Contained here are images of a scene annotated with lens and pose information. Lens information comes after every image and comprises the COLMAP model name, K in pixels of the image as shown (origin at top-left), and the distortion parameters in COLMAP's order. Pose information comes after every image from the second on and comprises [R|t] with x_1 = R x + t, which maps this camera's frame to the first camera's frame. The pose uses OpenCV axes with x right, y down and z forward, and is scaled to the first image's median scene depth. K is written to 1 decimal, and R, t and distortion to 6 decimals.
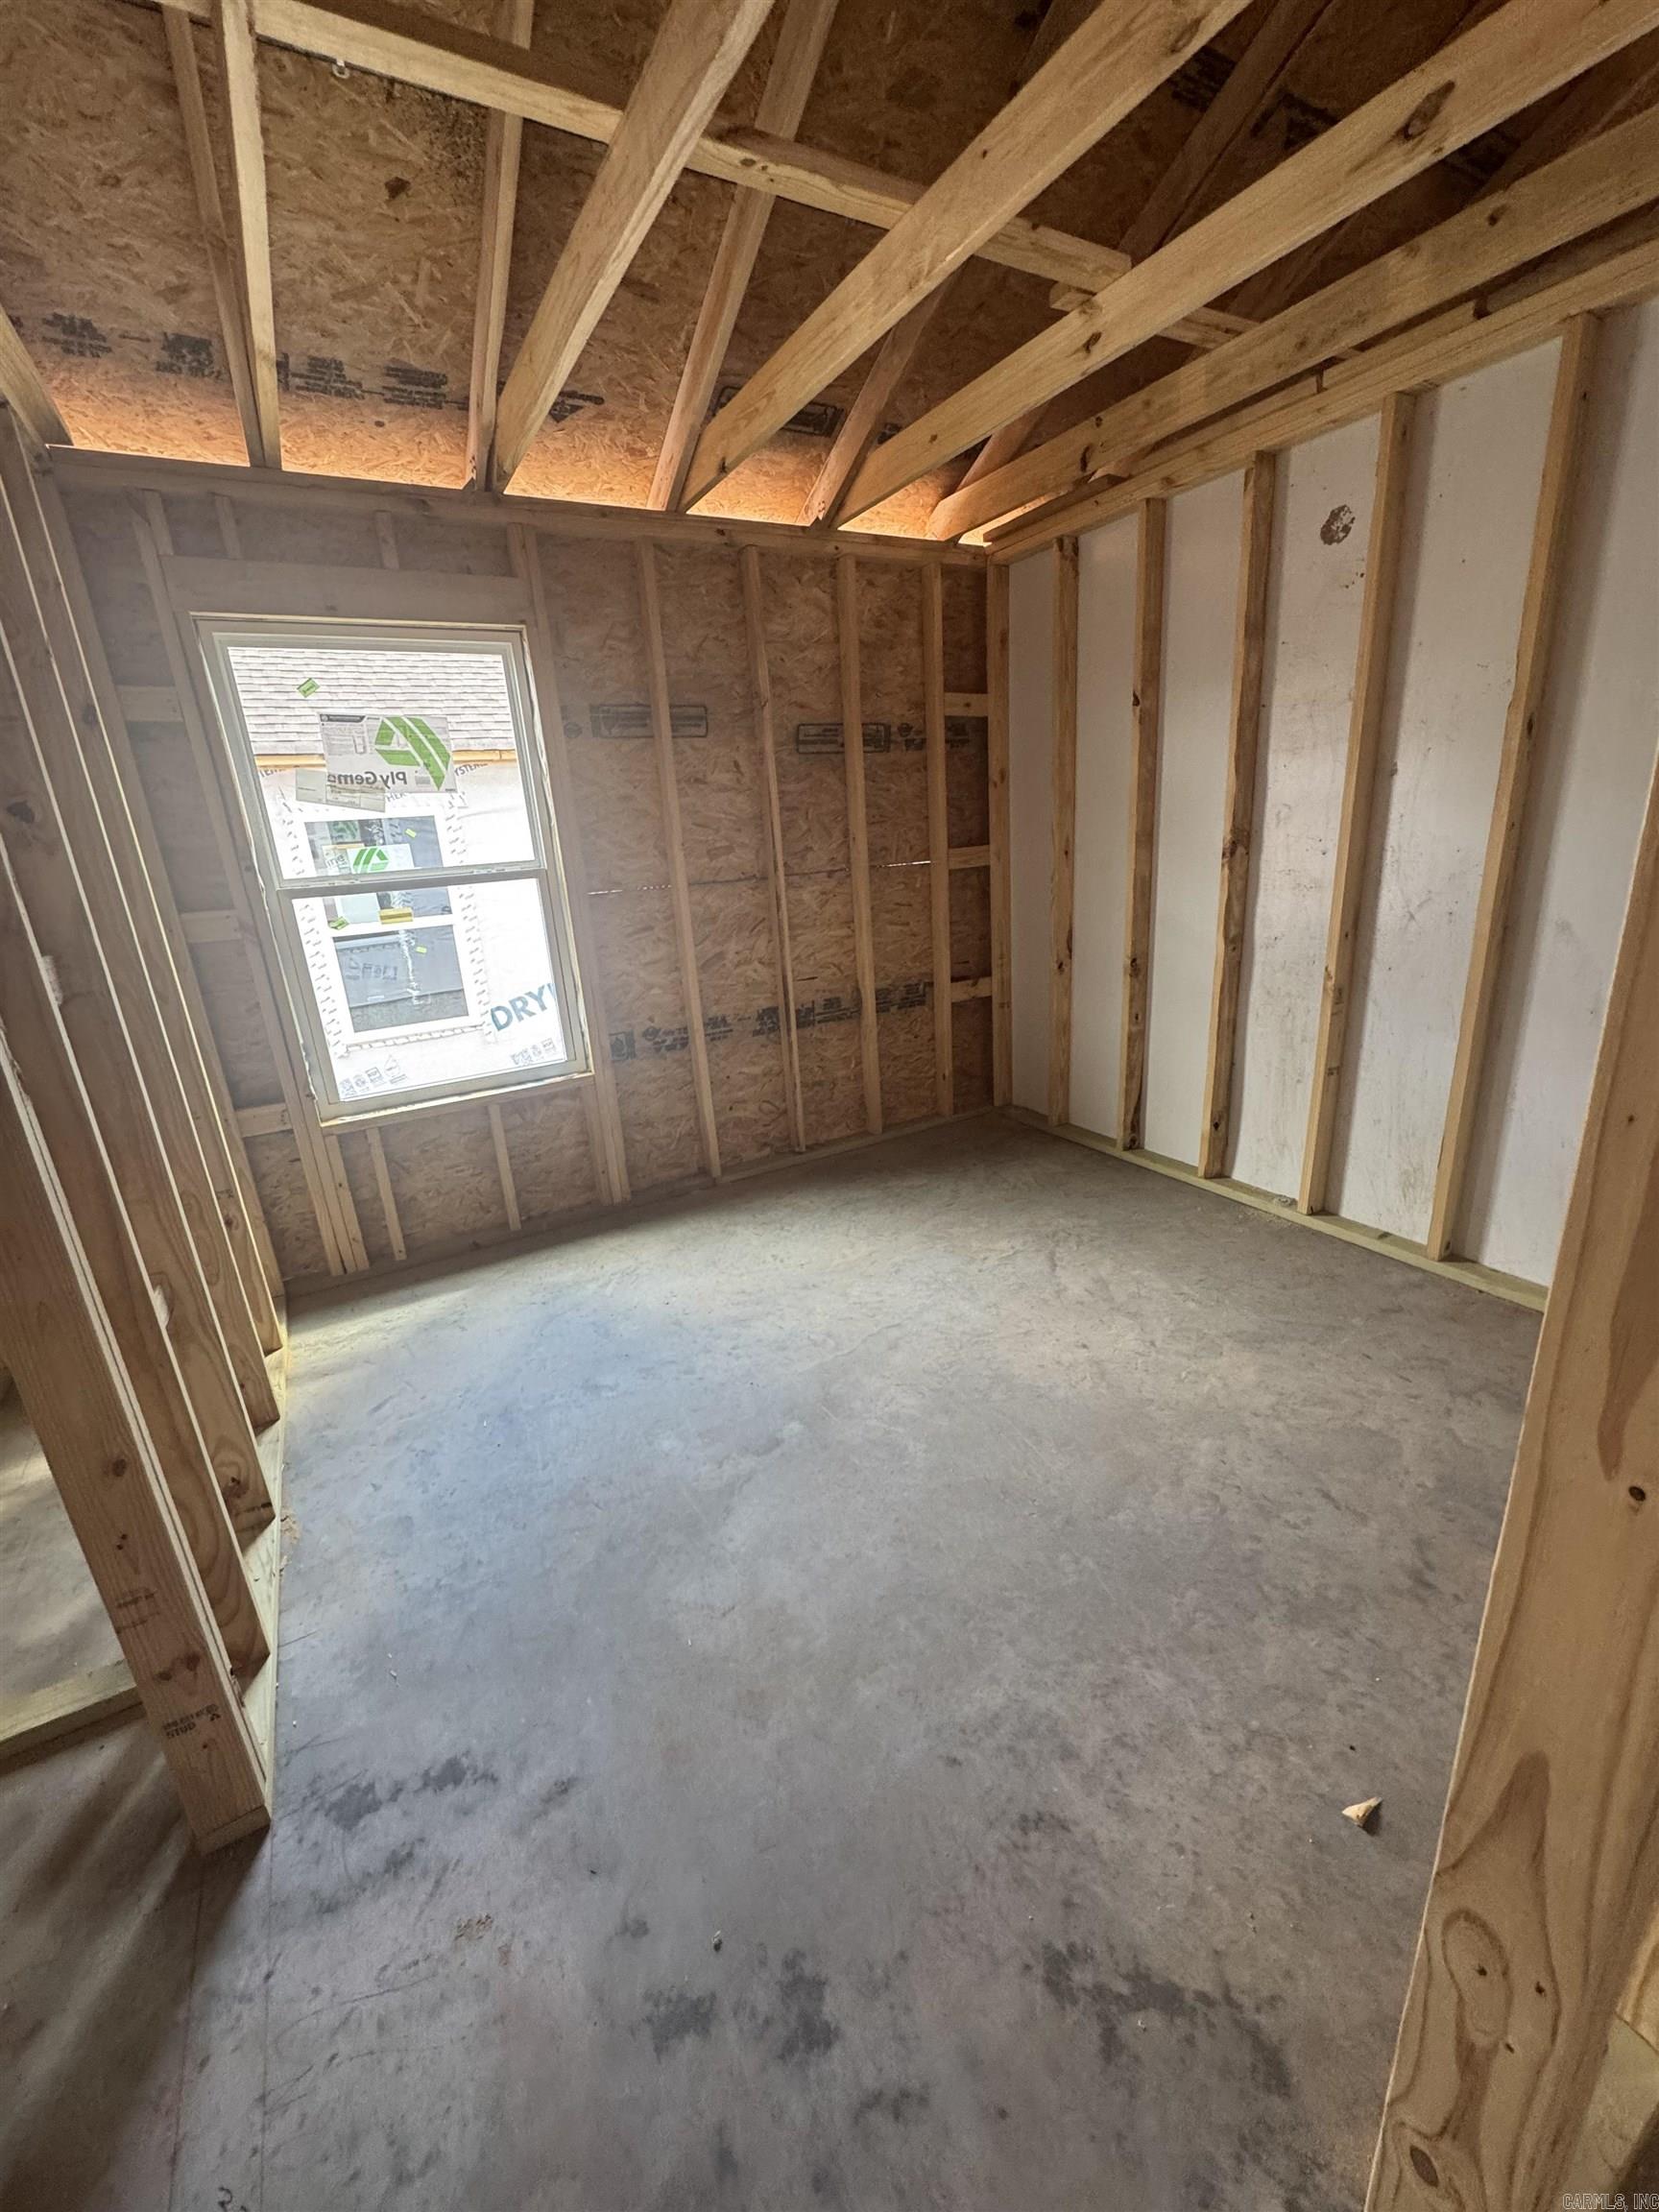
lens RADIAL K [[906.0, 0, 824.5], [0, 906.0, 1129.1], [0, 0, 1]] dist [0.000166, -0.000070]
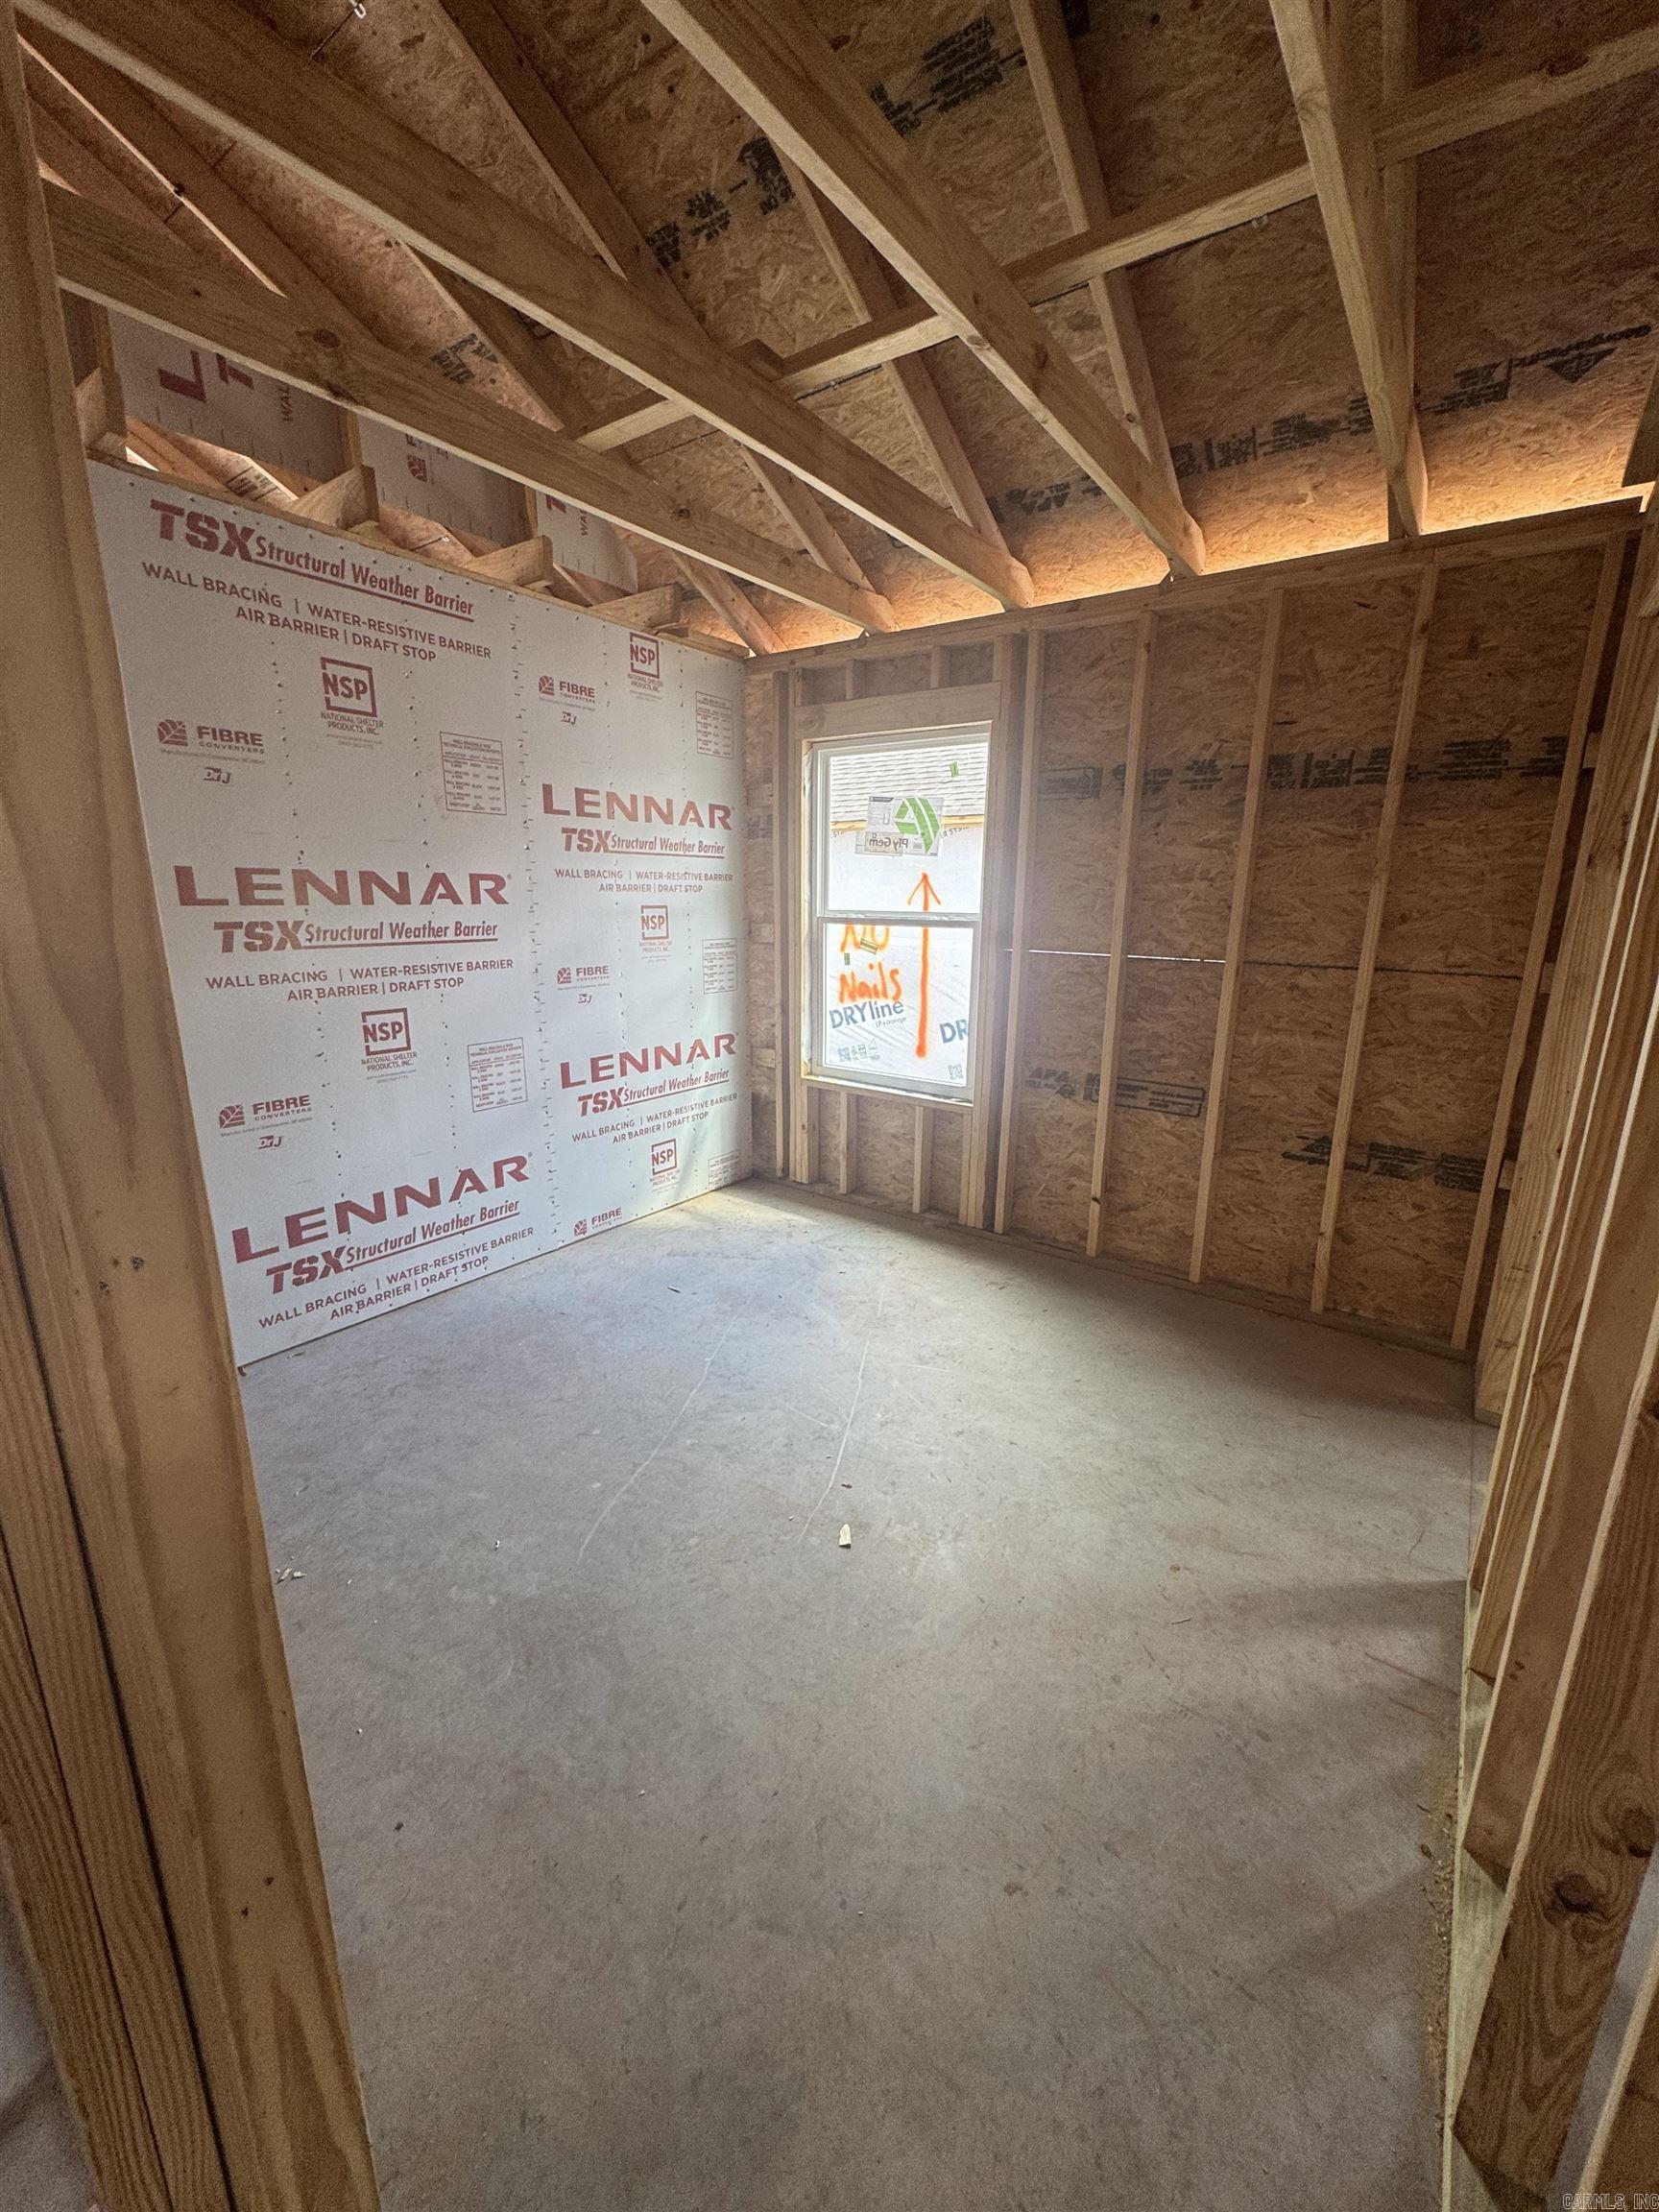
lens RADIAL K [[874.5, 0, 829.5], [0, 874.5, 1106.0], [0, 0, 1]] dist [-0.008288, 0.000051]
pose [[0.425339, 0.280220, -0.860560, 0.620286], [-0.322943, 0.935256, 0.144926, -0.170716], [0.845455, 0.216269, 0.488296, 0.355455]]
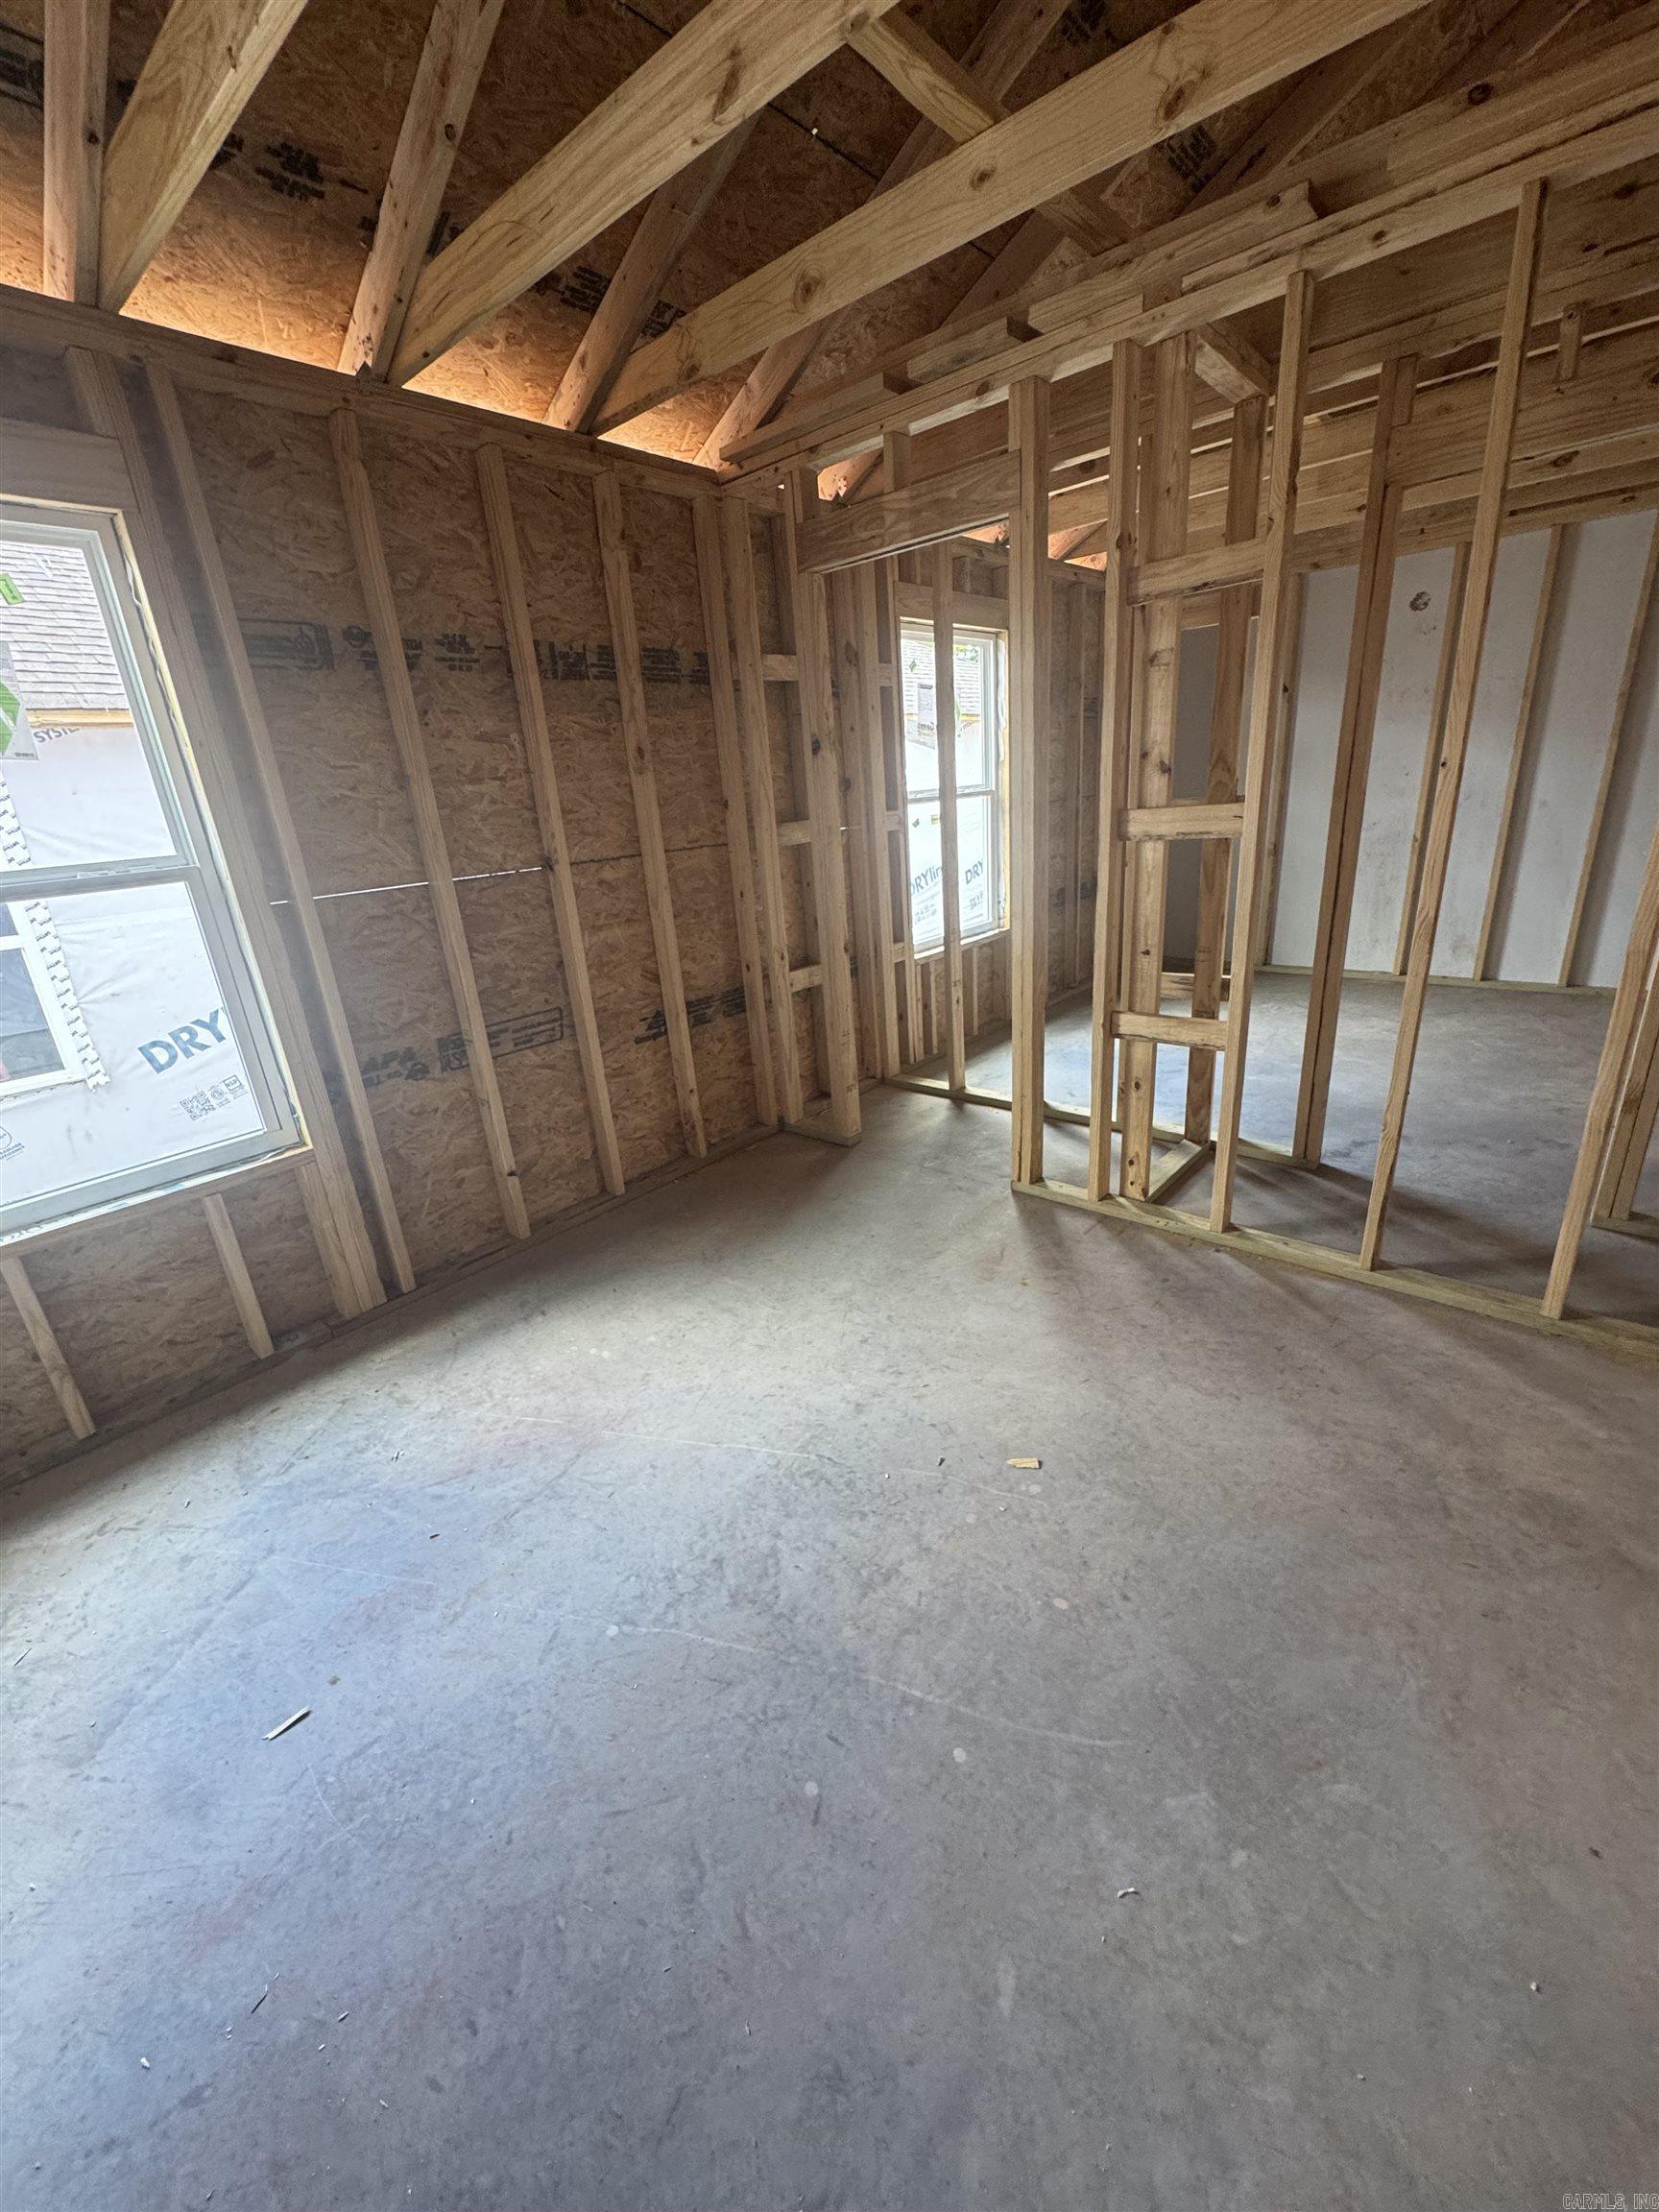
lens RADIAL K [[874.5, 0, 829.5], [0, 874.5, 1106.0], [0, 0, 1]] dist [-0.008288, 0.000051]
pose [[0.939812, -0.122946, 0.318808, -0.126282], [0.121491, 0.992289, 0.024525, -0.061609], [-0.319365, 0.015683, 0.947502, 0.215589]]
